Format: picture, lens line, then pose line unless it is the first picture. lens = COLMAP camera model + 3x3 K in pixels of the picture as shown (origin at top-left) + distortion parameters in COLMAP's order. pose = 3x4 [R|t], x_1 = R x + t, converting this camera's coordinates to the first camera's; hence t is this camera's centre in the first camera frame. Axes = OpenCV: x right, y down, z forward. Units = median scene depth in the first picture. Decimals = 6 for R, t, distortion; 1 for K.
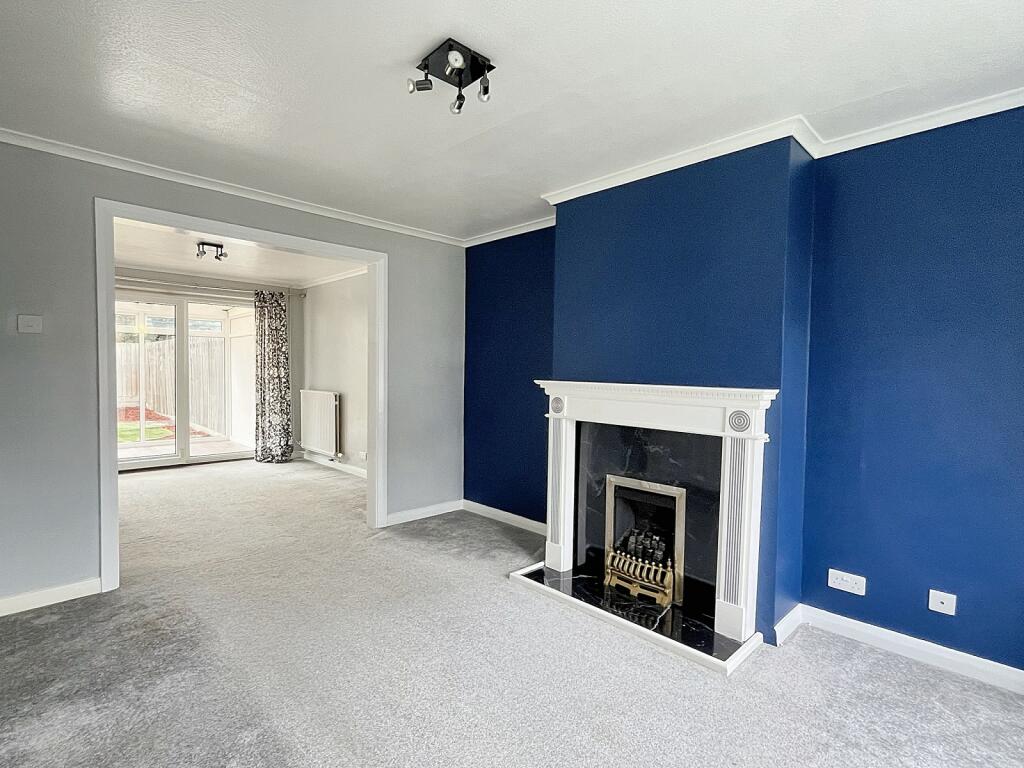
lens RADIAL K [[506.0, 0, 514.9], [0, 506.0, 383.9], [0, 0, 1]] dist [-0.002576, -0.000394]
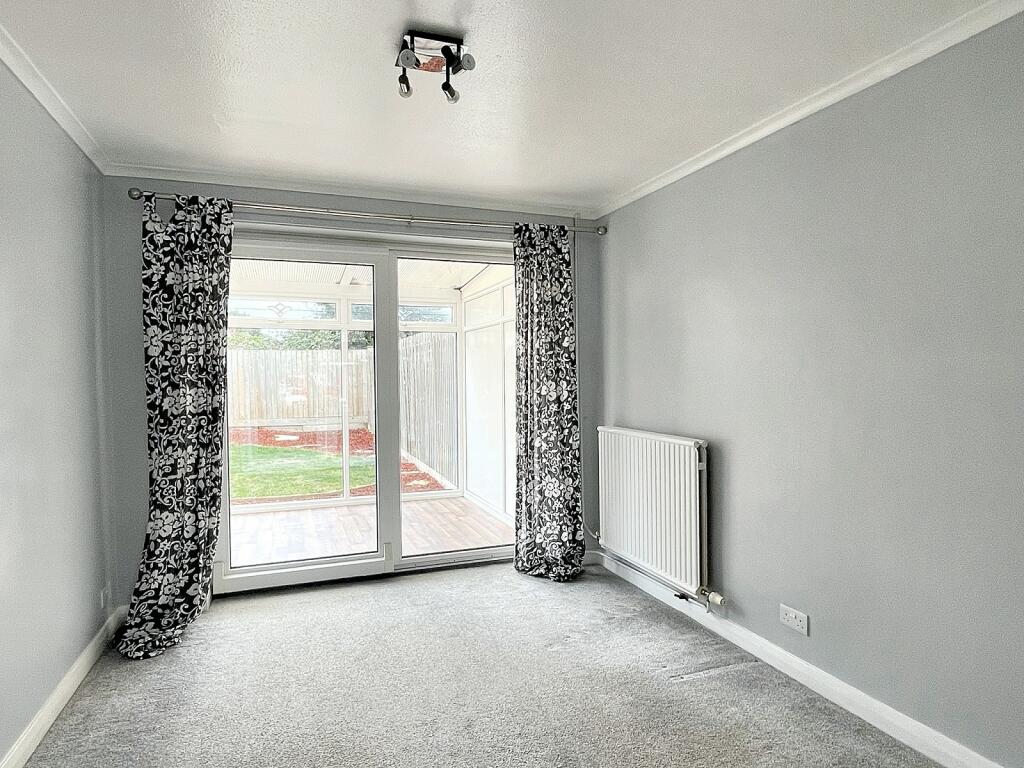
lens RADIAL K [[602.4, 0, 514.0], [0, 602.4, 384.3], [0, 0, 1]] dist [0.001196, -0.006244]
pose [[0.913131, -0.012680, -0.407468, -0.274364], [0.005189, 0.999797, -0.019484, -0.018207], [0.407632, 0.015677, 0.913012, 0.463044]]
